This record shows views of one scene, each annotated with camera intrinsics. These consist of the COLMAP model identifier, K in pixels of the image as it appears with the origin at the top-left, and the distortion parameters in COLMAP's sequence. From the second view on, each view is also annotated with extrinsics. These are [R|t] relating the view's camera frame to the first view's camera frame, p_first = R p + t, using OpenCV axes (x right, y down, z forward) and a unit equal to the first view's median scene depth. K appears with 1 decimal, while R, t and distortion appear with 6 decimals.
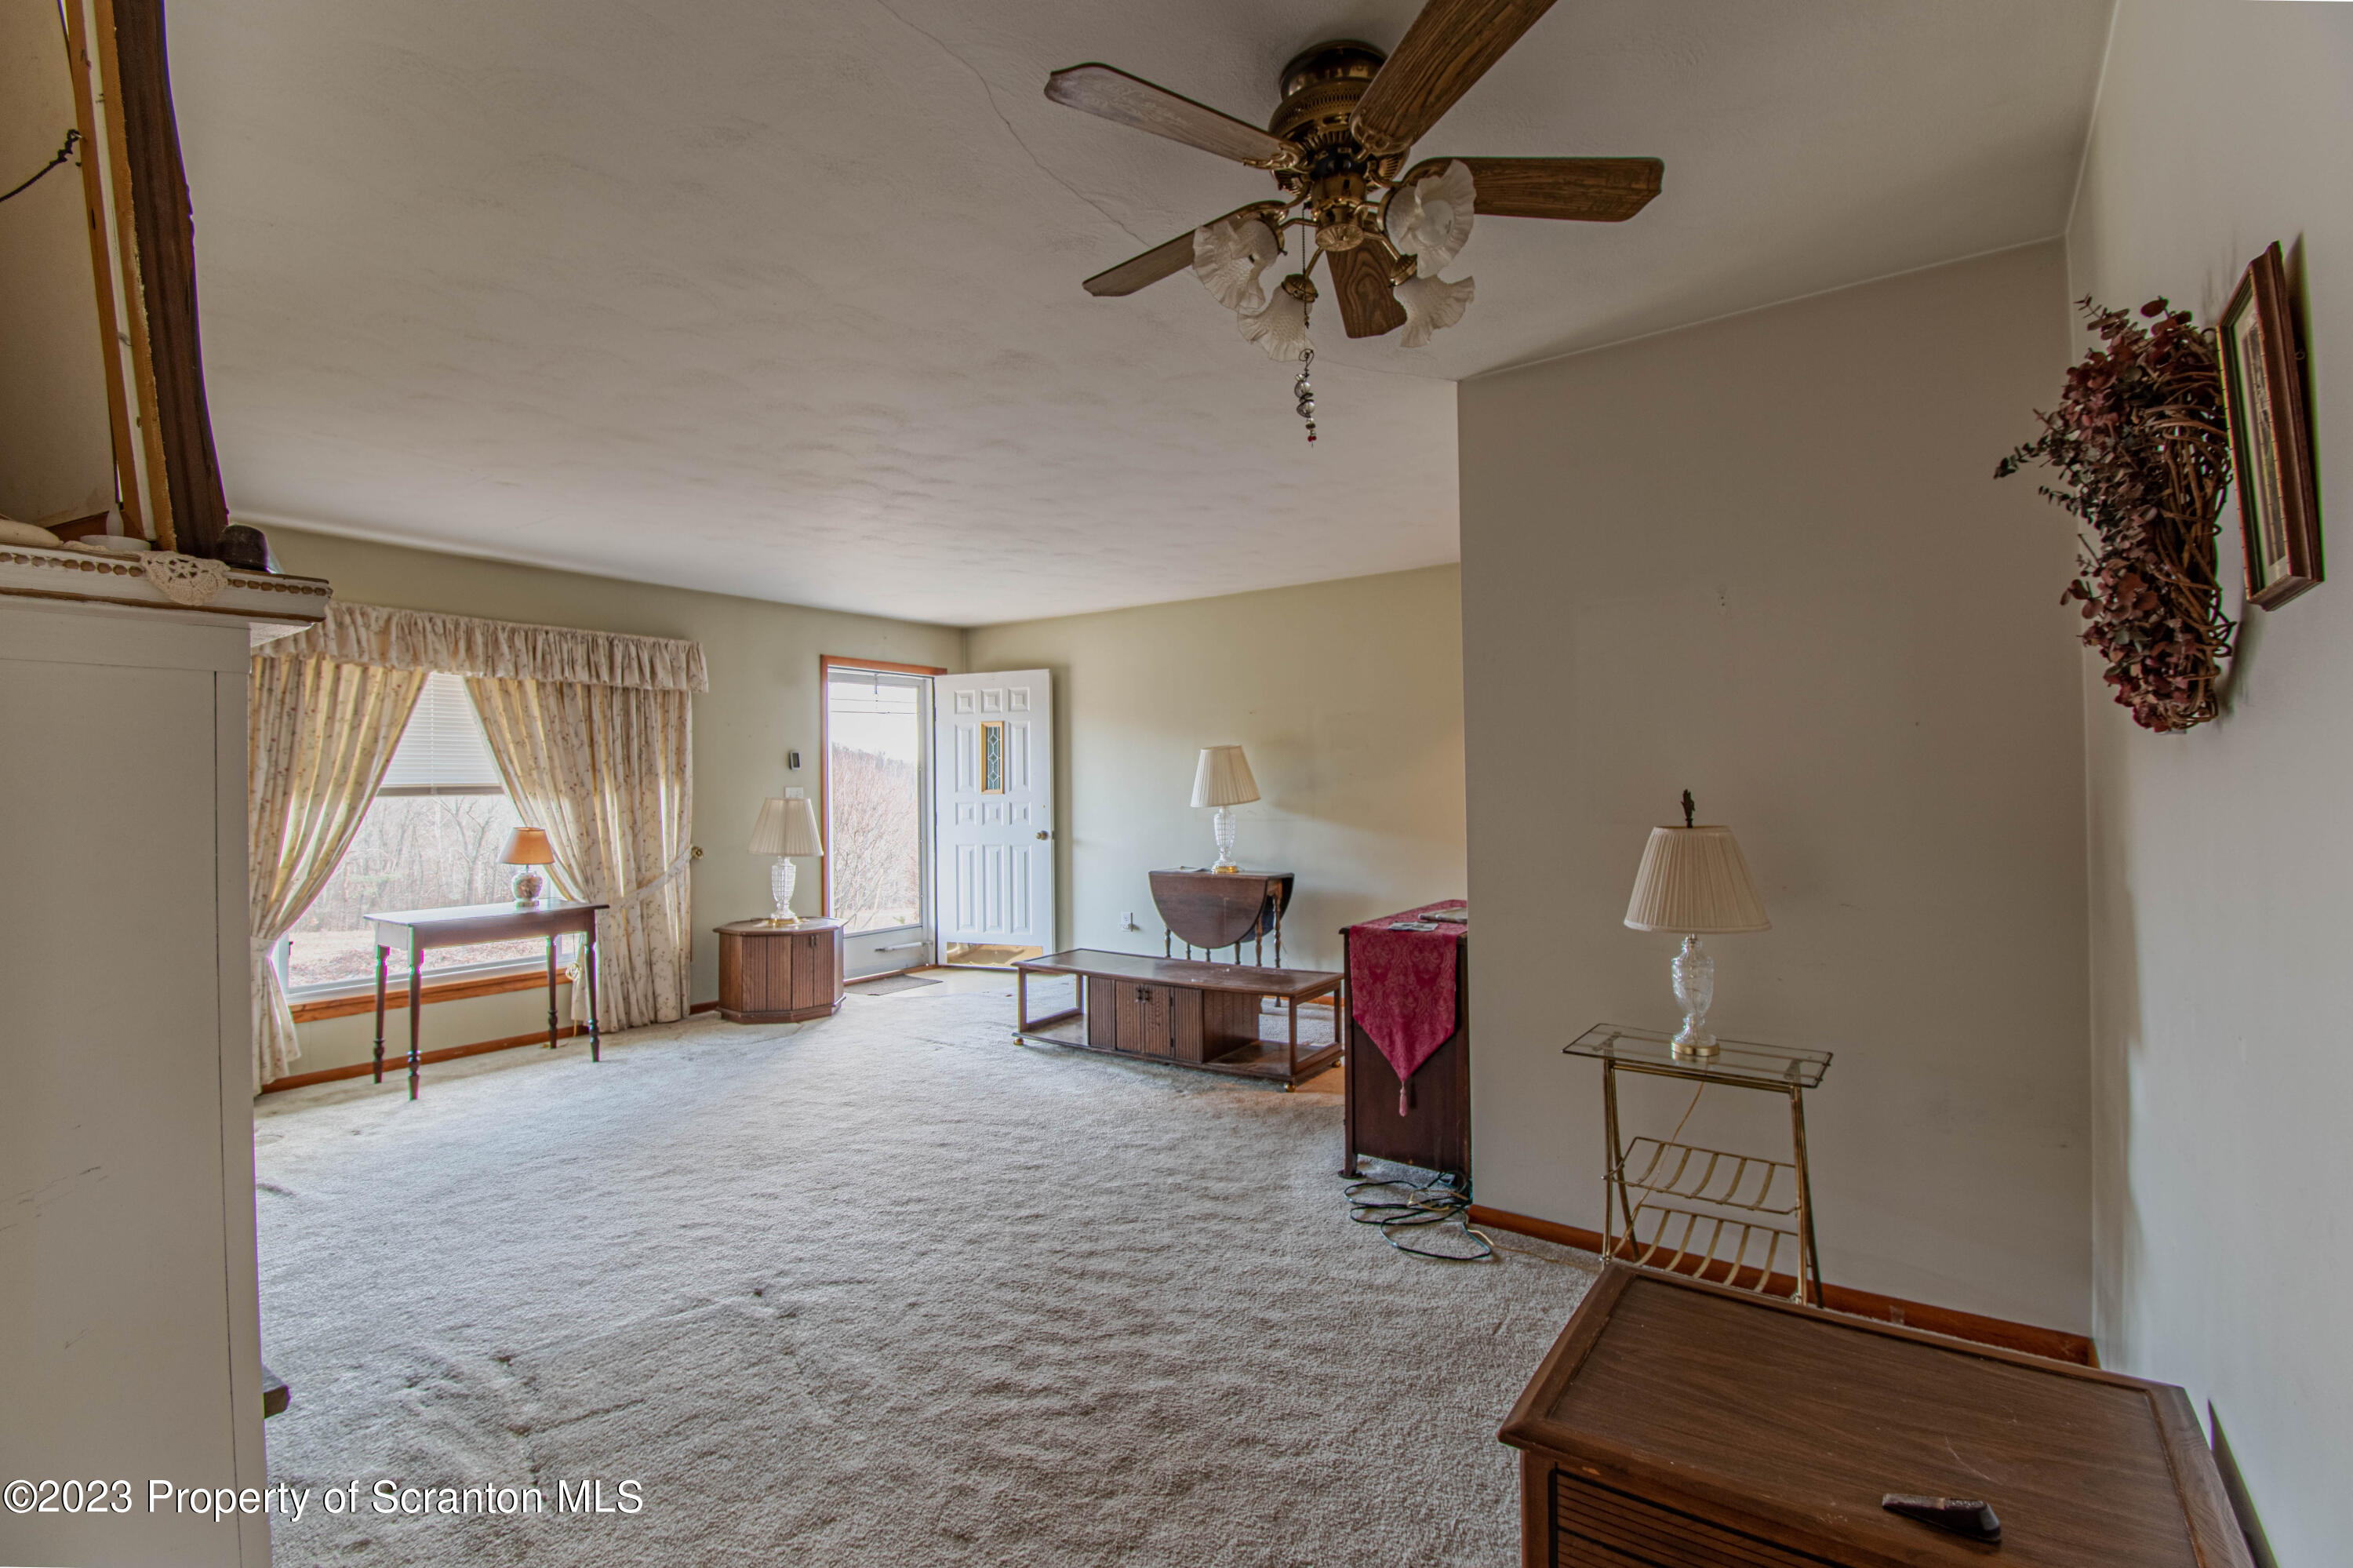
lens RADIAL K [[1106.8, 0, 1173.9], [0, 1106.8, 783.3], [0, 0, 1]] dist [-0.002502, -0.005278]
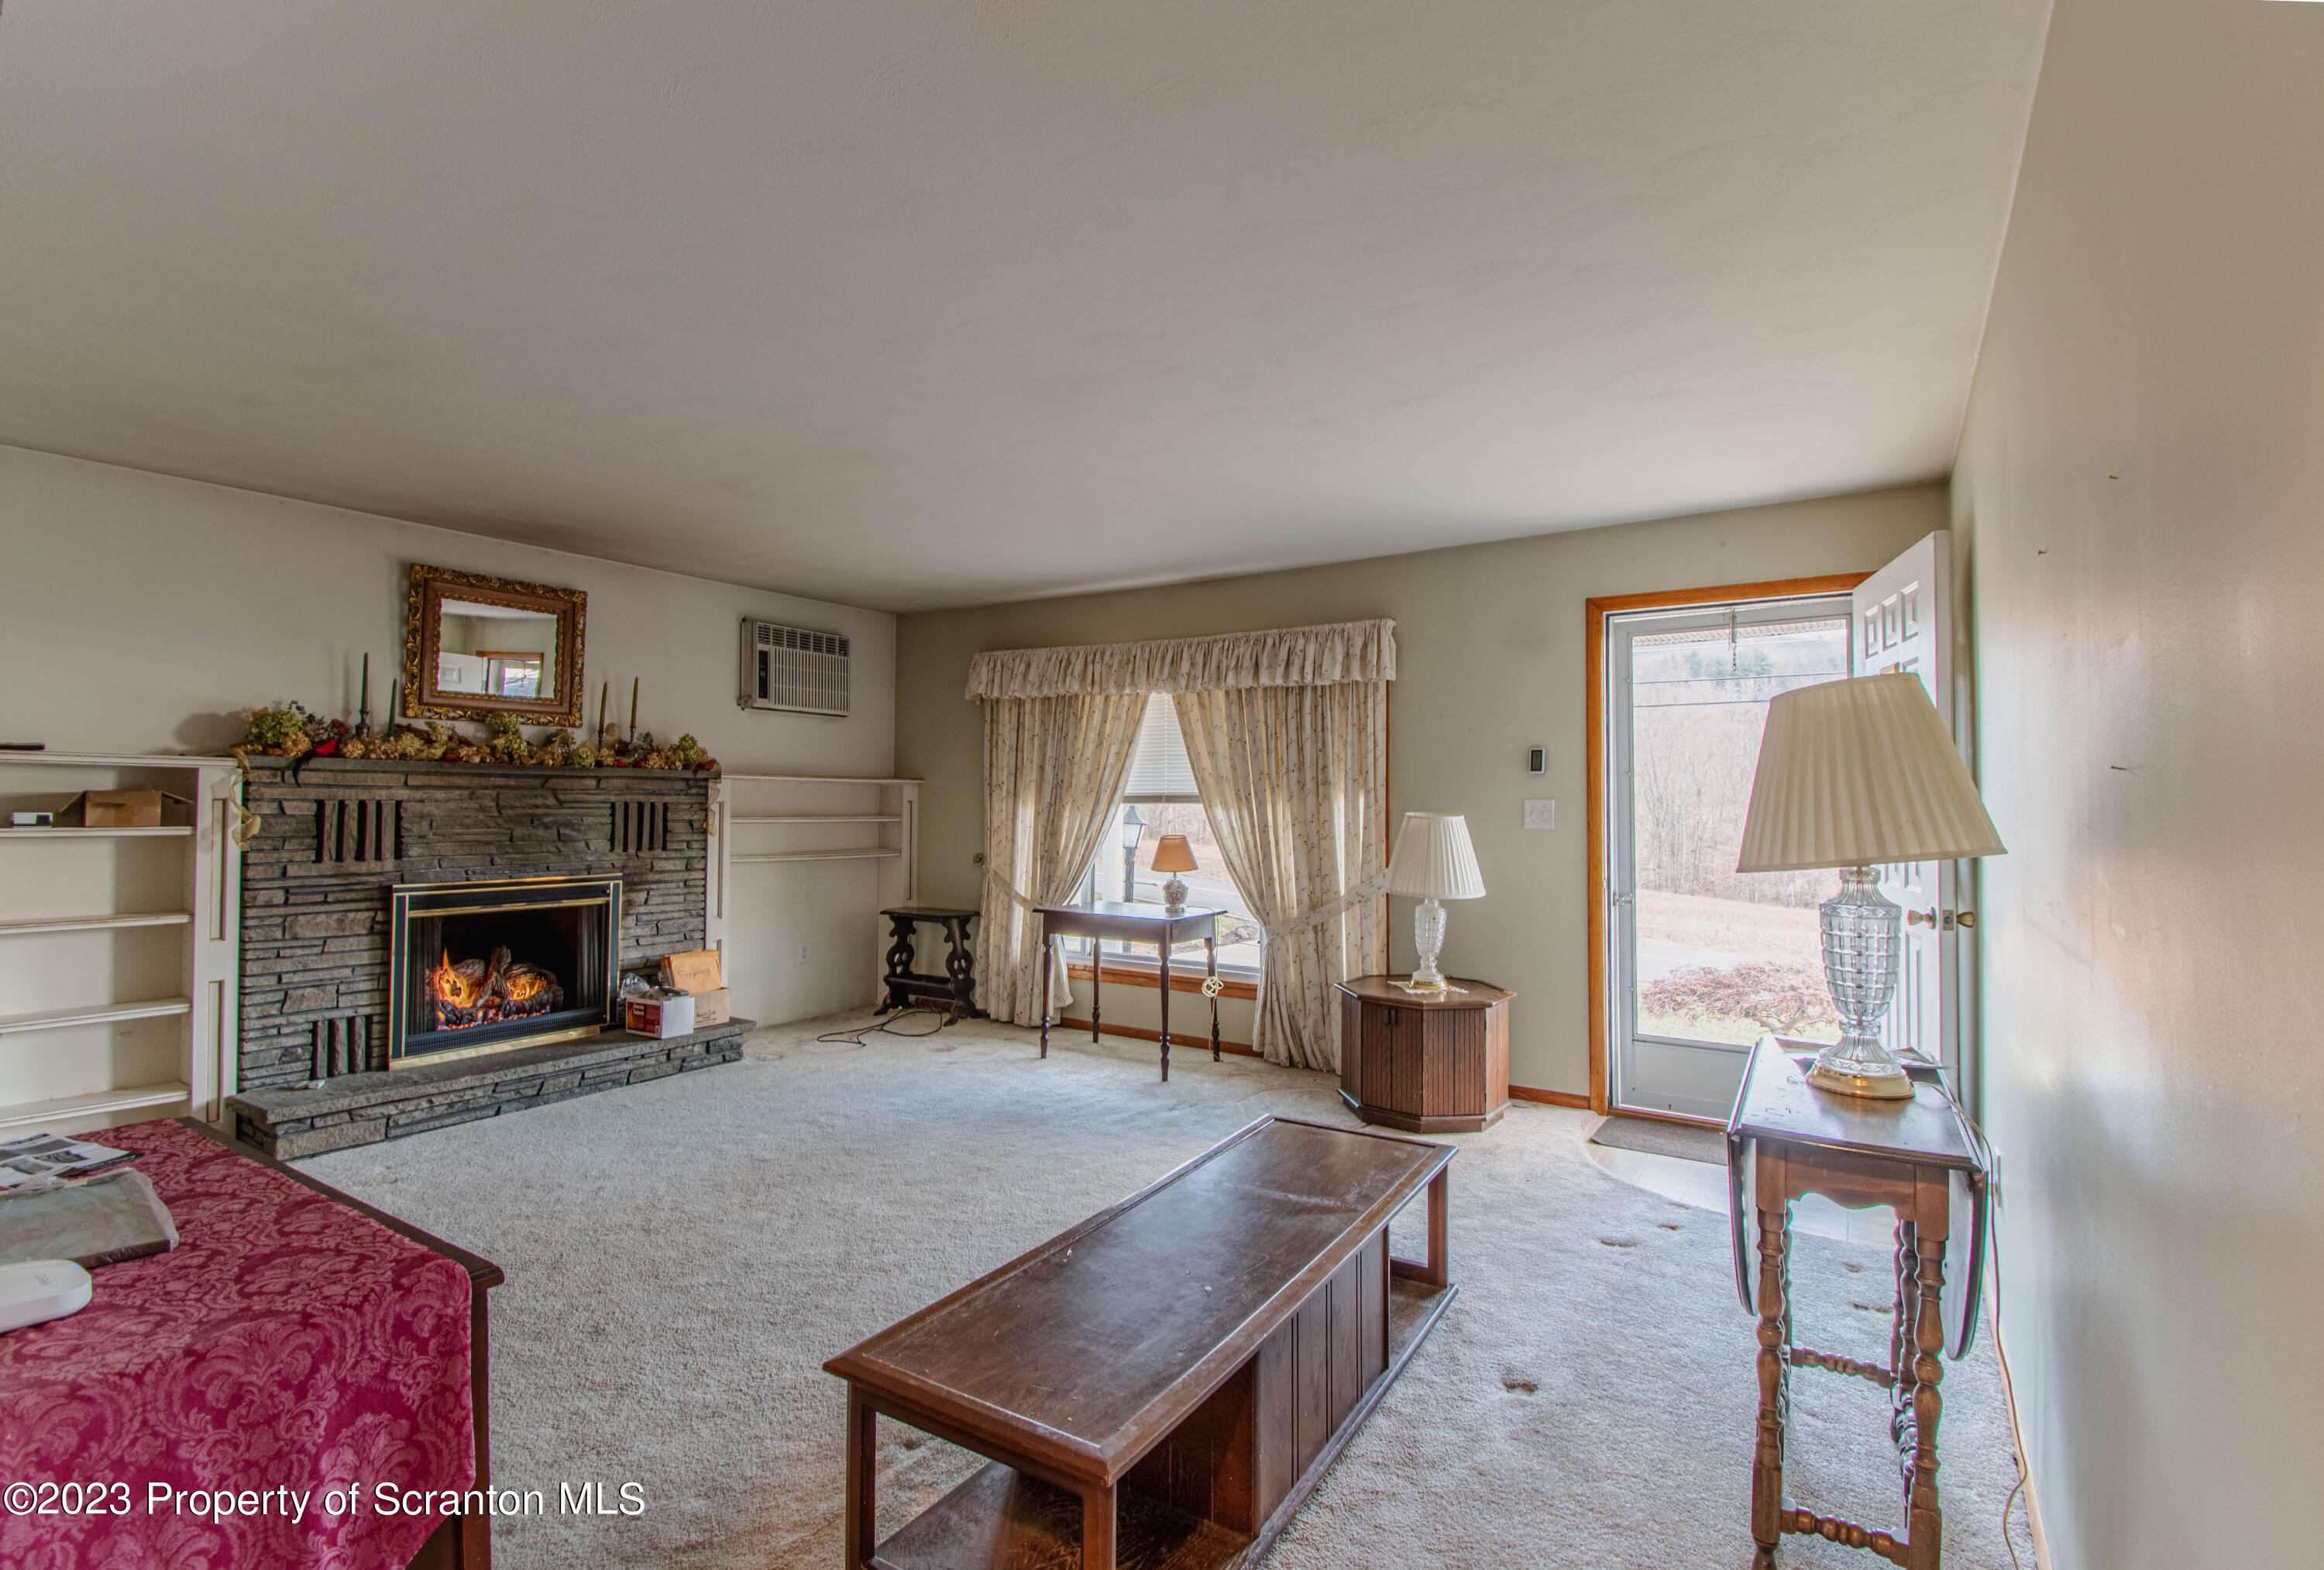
lens RADIAL K [[1063.4, 0, 1179.0], [0, 1063.4, 786.3], [0, 0, 1]] dist [0.002282, 0.000140]
pose [[0.049762, -0.012074, -0.998688, 0.399677], [-0.006874, 0.999899, -0.012431, 0.006974], [0.998737, 0.007483, 0.049674, 0.941055]]
